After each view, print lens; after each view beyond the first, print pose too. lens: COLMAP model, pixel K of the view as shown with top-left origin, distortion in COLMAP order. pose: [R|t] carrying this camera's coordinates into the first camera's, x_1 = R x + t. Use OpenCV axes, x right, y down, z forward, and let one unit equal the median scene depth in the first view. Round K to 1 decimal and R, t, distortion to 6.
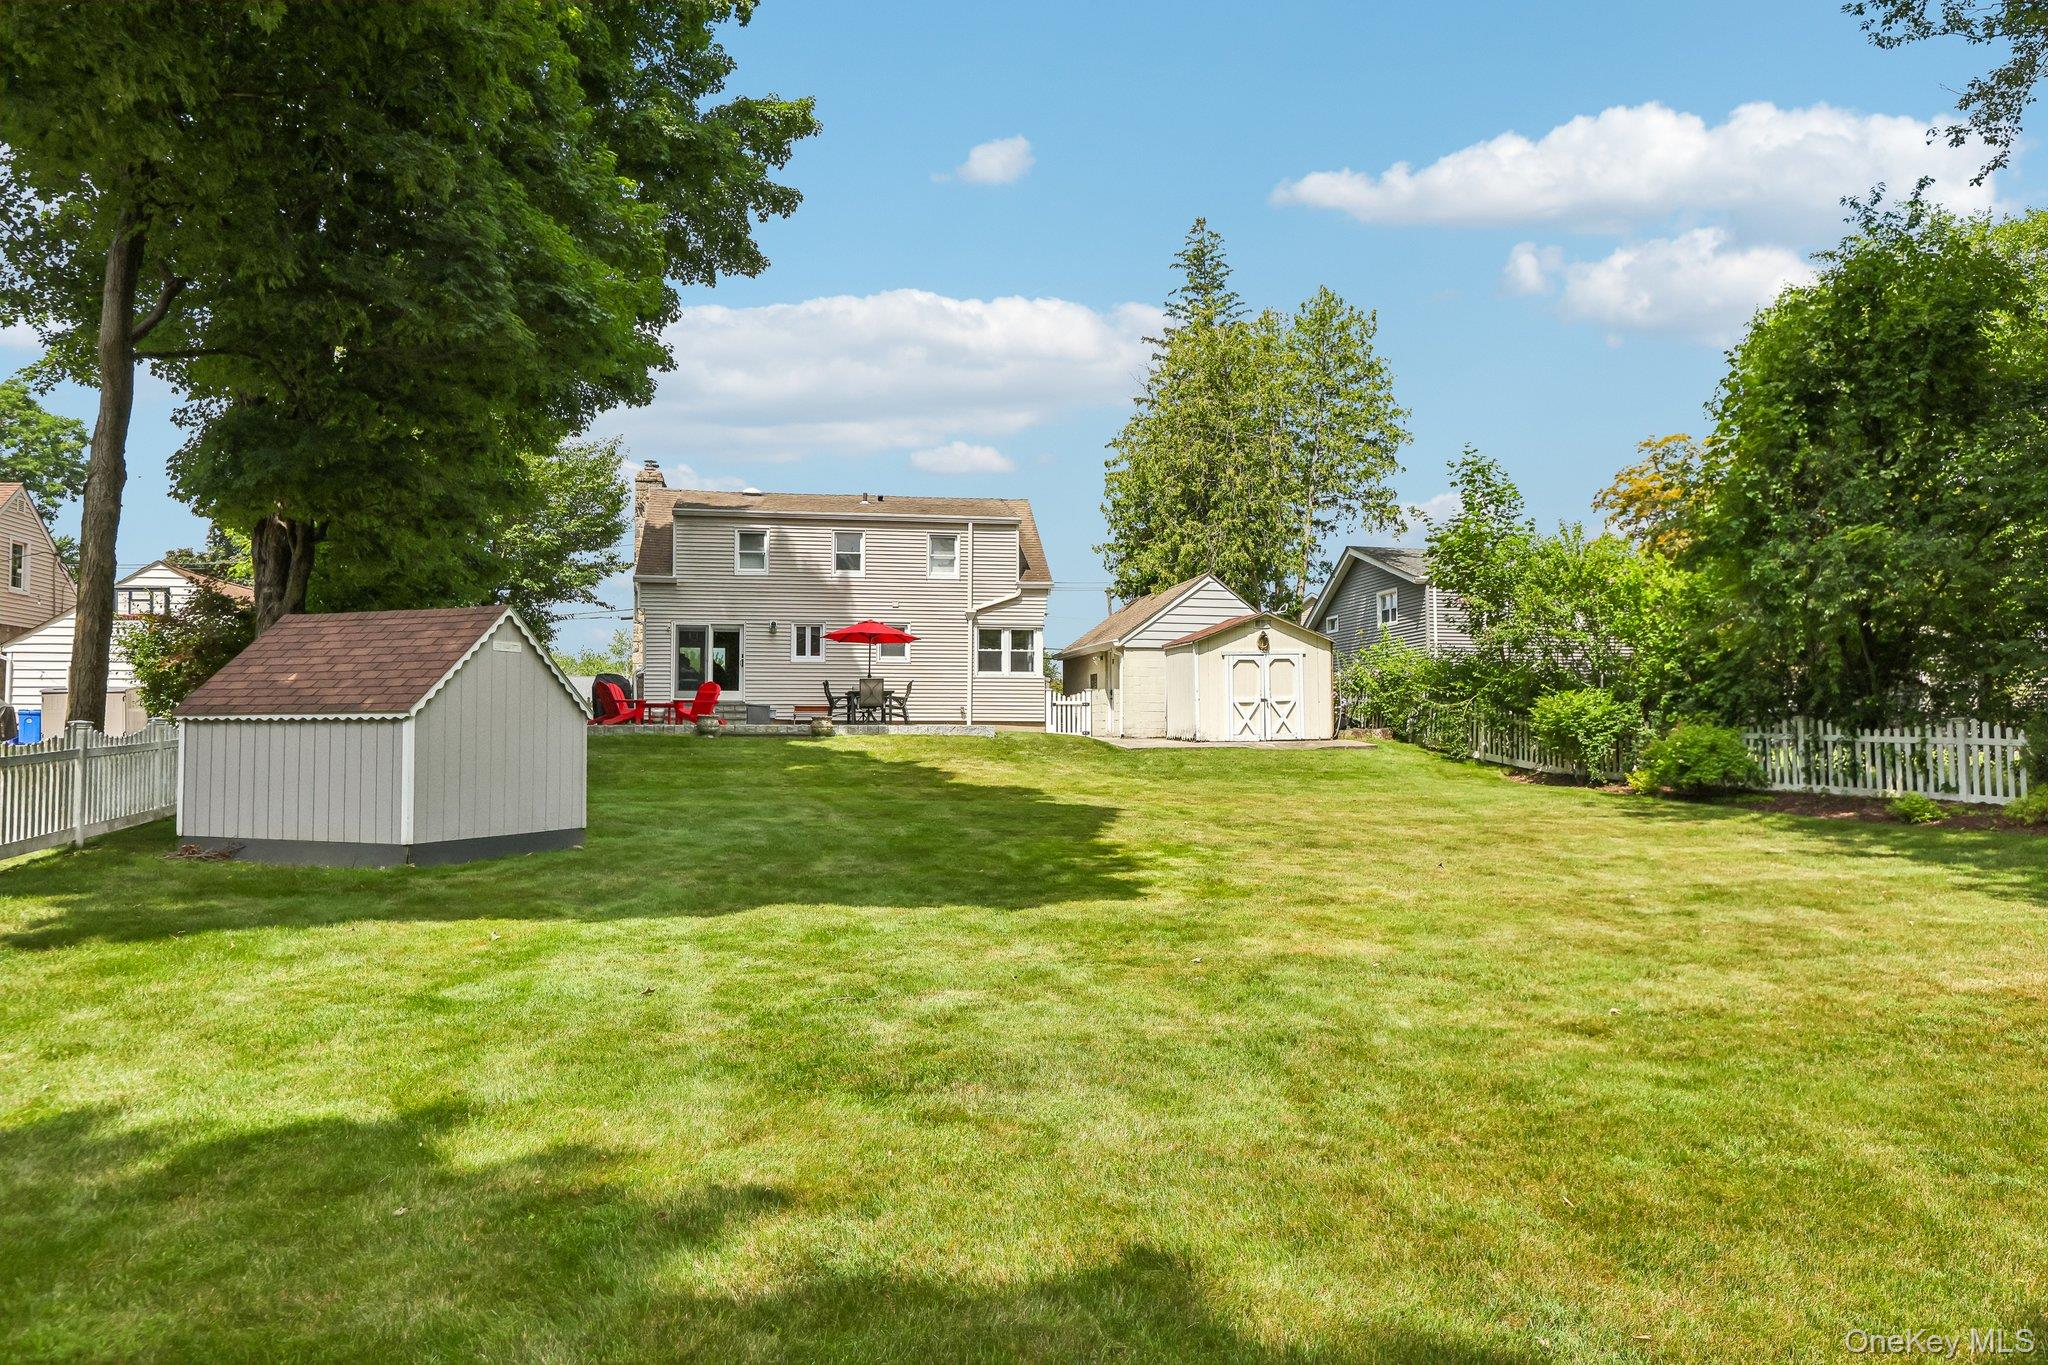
lens RADIAL K [[1392.5, 0, 1022.5], [0, 1392.5, 675.1], [0, 0, 1]] dist [-0.059063, 0.095862]
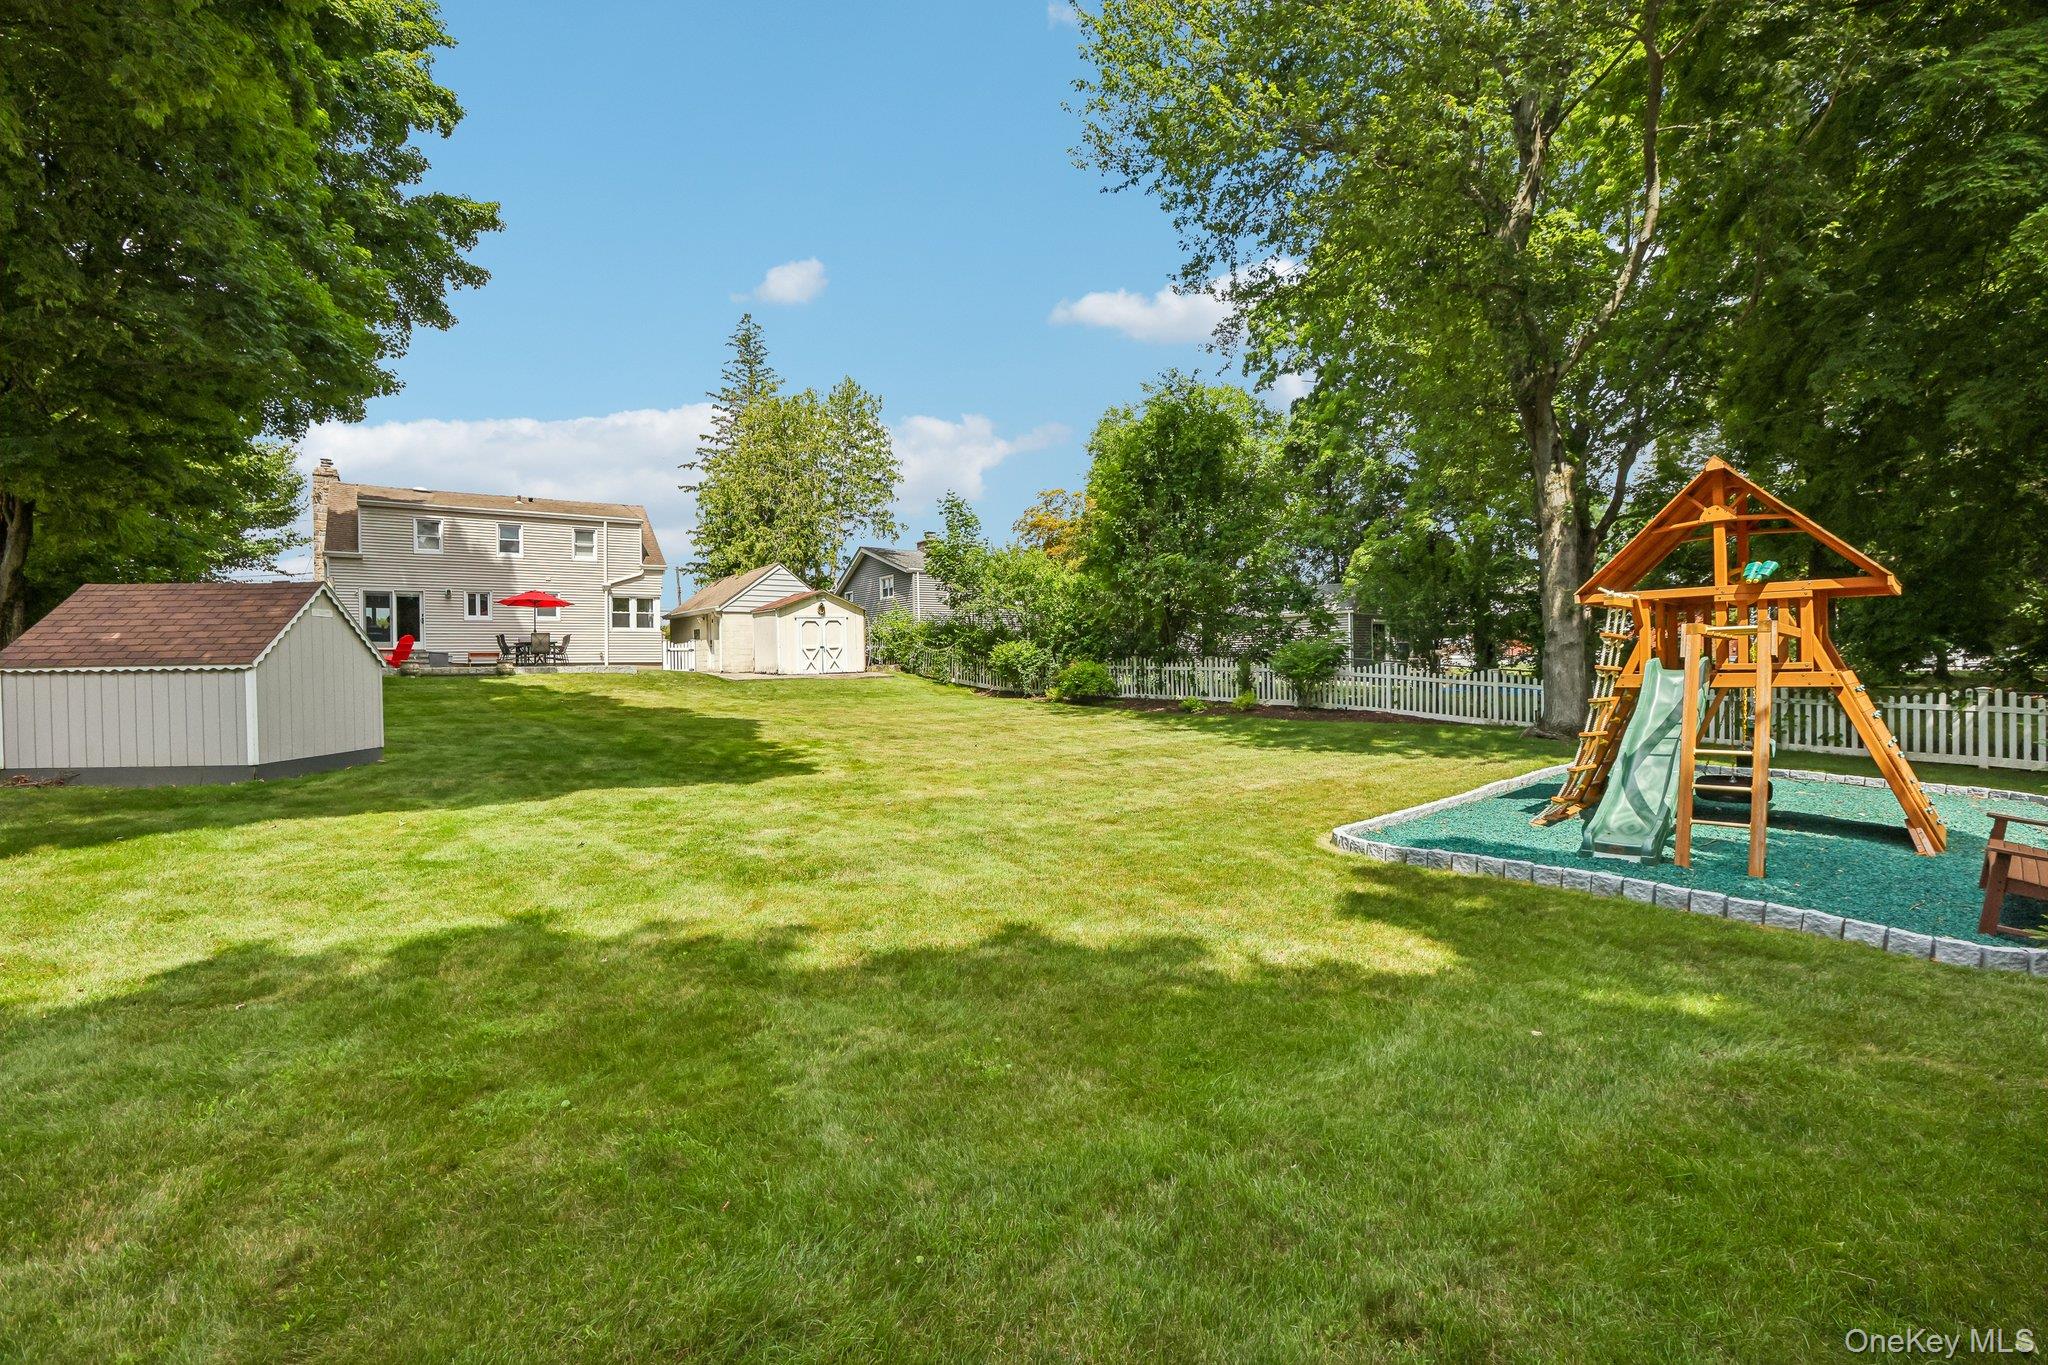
lens RADIAL K [[936.2, 0, 1018.6], [0, 936.2, 675.5], [0, 0, 1]] dist [-0.056931, 0.017955]
pose [[0.907343, -0.016126, 0.420081, -0.066171], [-0.005504, 0.998723, 0.050227, -0.004059], [-0.420355, -0.047885, 0.906095, -0.035268]]
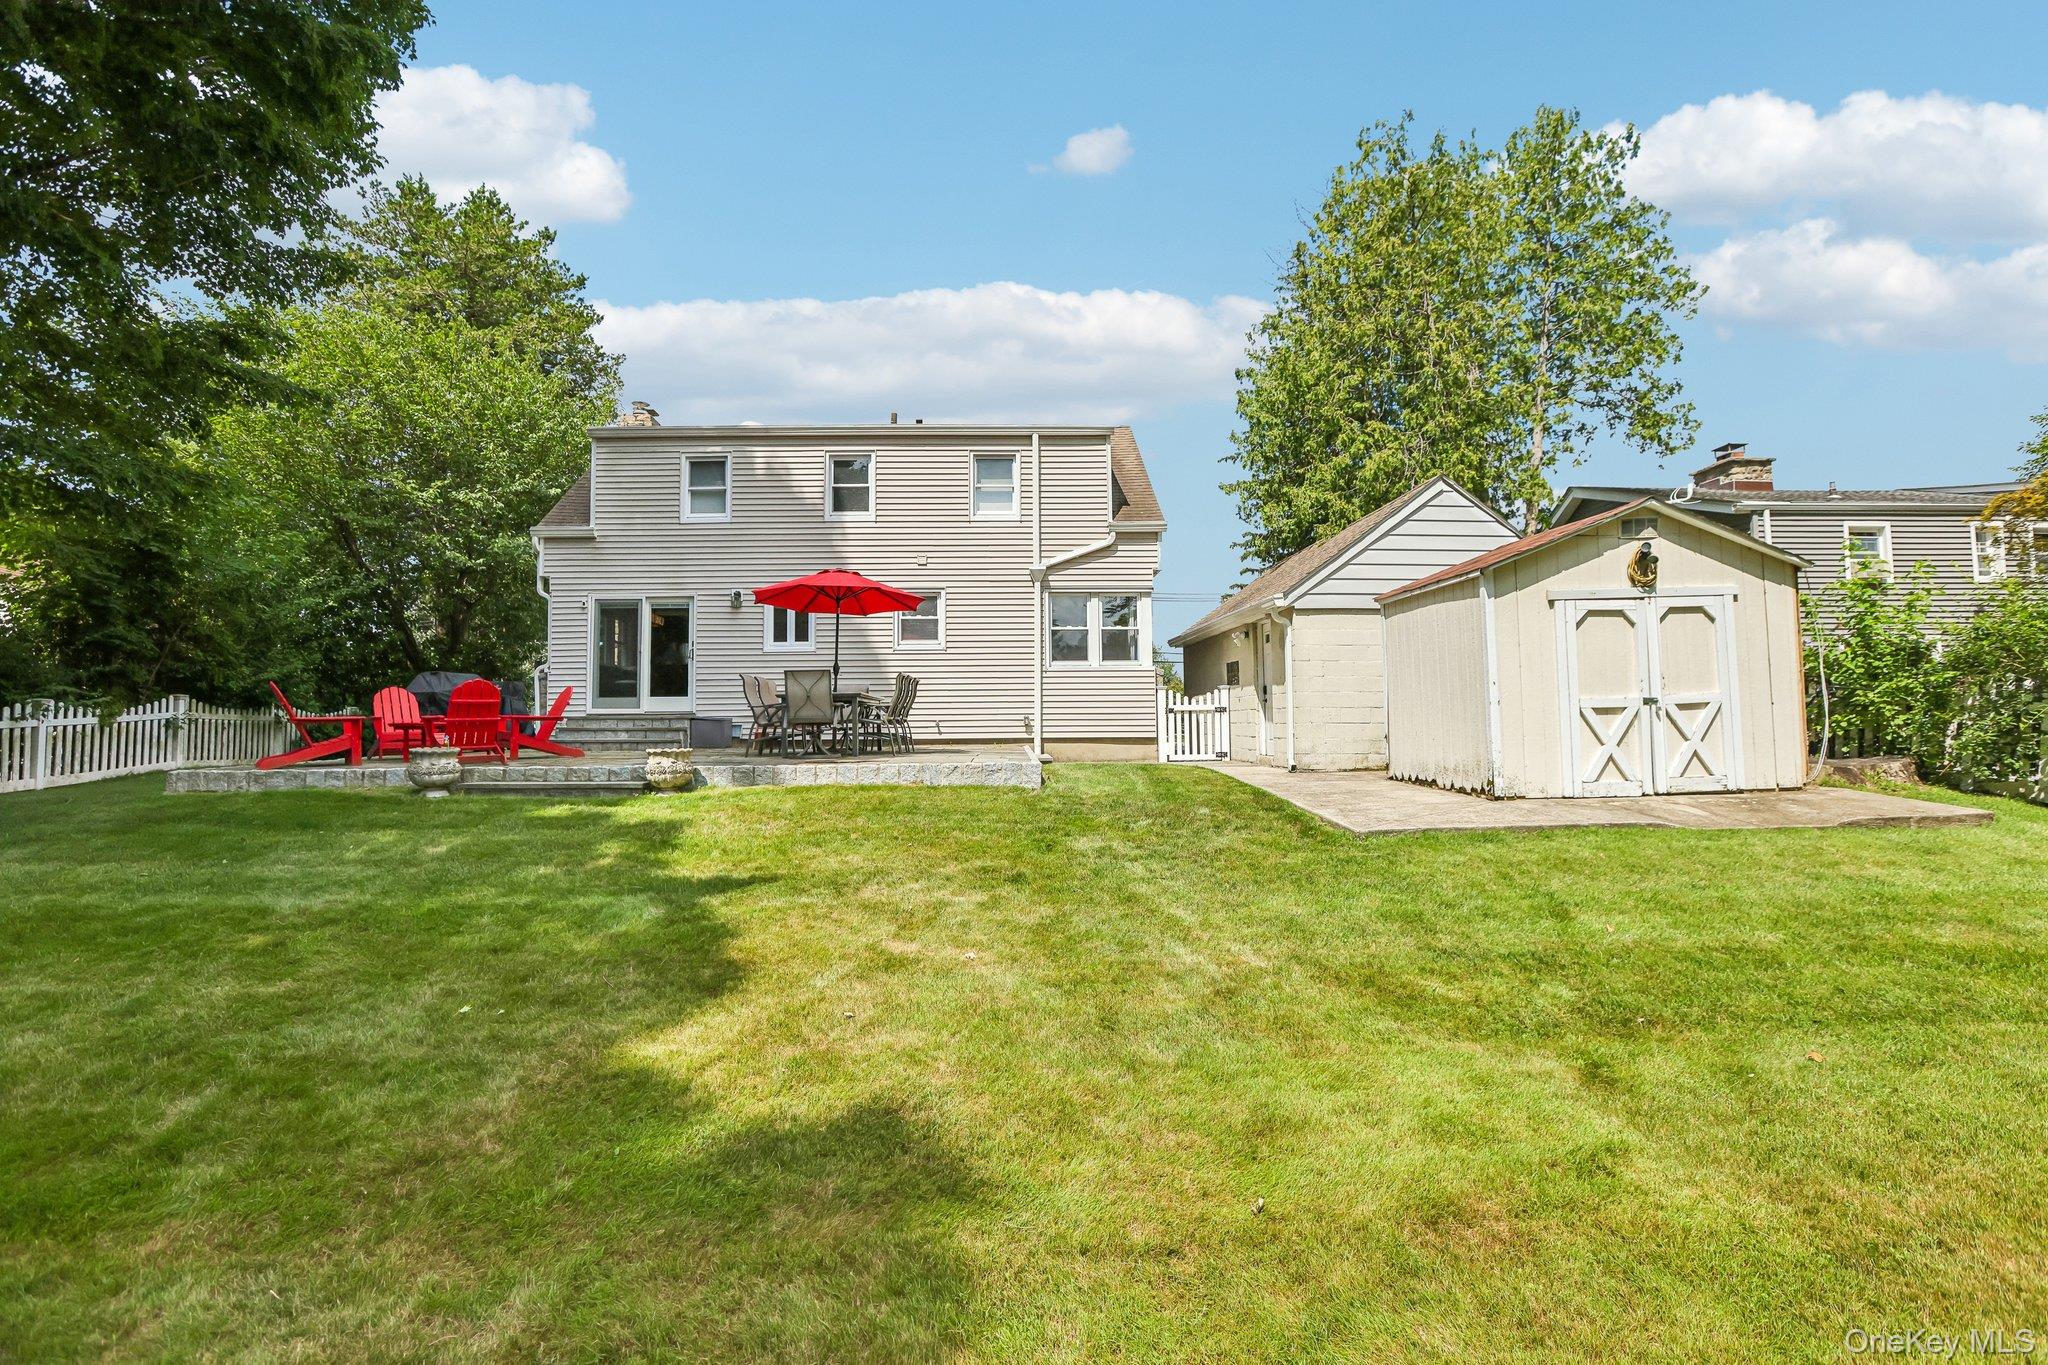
lens RADIAL K [[936.2, 0, 1018.6], [0, 936.2, 675.5], [0, 0, 1]] dist [-0.056931, 0.017955]
pose [[0.989521, -0.017319, -0.143345, 0.019222], [0.016171, 0.999827, -0.009176, 0.009618], [0.143479, 0.006762, 0.989630, 0.701562]]
